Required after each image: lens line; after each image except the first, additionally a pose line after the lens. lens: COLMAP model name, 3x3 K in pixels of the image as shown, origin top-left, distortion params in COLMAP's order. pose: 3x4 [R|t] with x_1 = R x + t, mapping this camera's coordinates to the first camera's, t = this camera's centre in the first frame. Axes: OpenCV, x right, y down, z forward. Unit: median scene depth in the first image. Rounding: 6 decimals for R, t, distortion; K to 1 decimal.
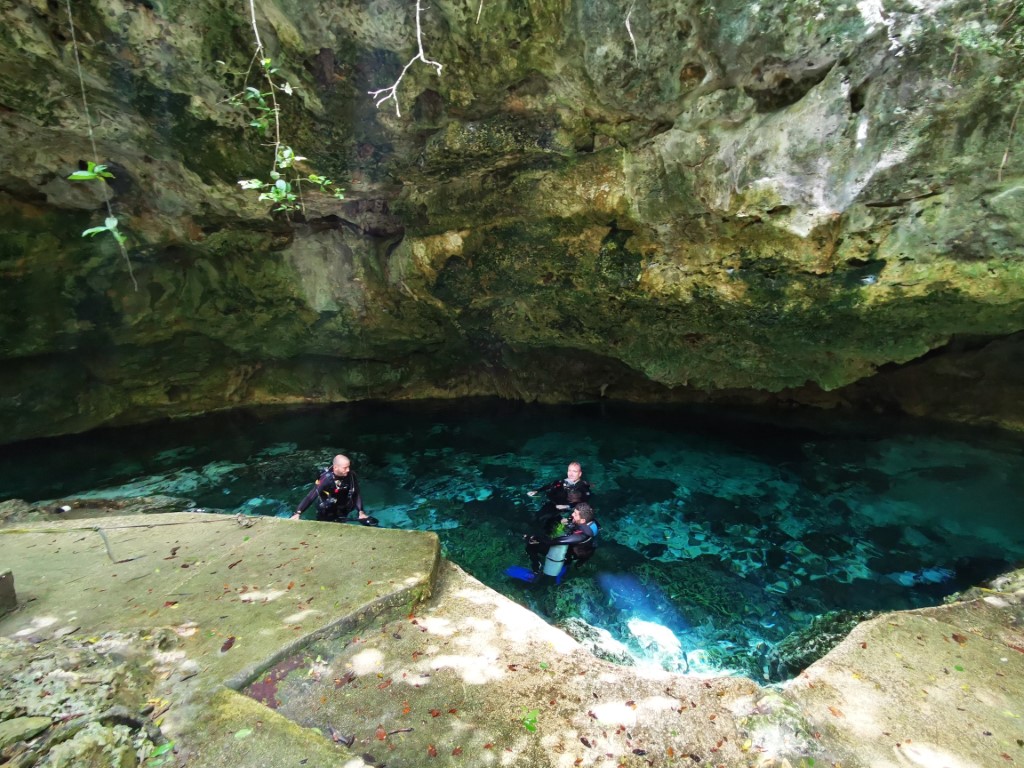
lens RADIAL K [[489.1, 0, 516.0], [0, 489.1, 385.4], [0, 0, 1]] dist [-0.032063, 0.023554]
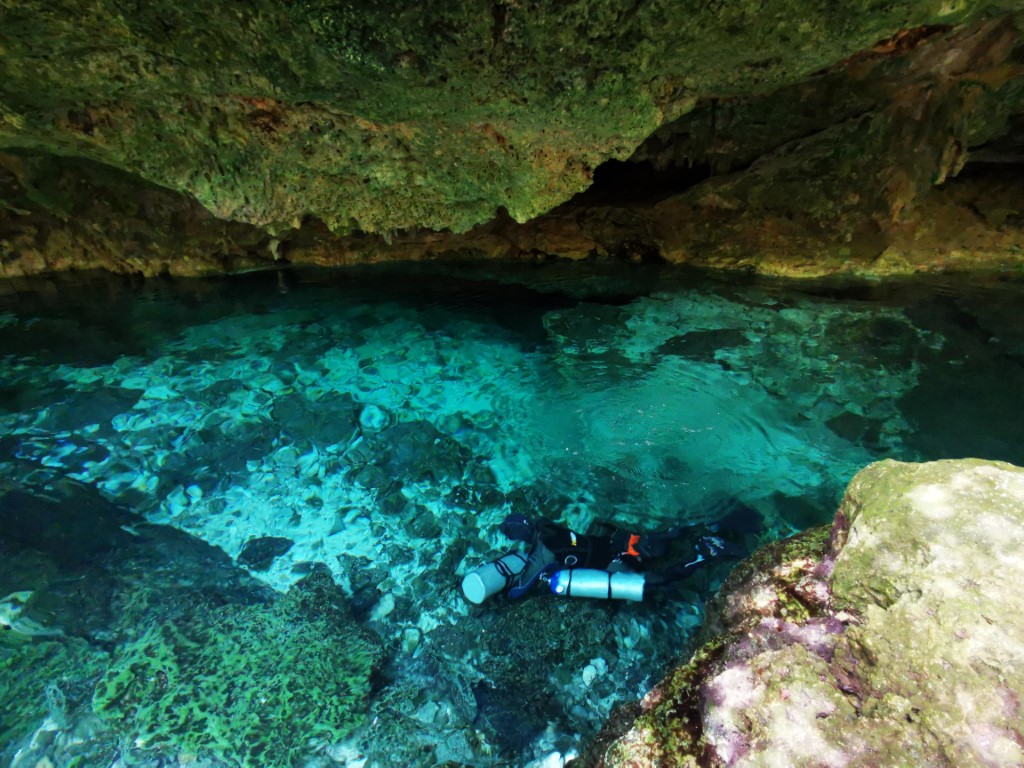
lens RADIAL K [[489.1, 0, 516.0], [0, 489.1, 385.4], [0, 0, 1]] dist [-0.032063, 0.023554]
pose [[0.941735, -0.131736, 0.309484, 0.336028], [0.044882, 0.961099, 0.272534, 0.028315], [-0.333347, -0.242764, 0.911013, 0.342691]]
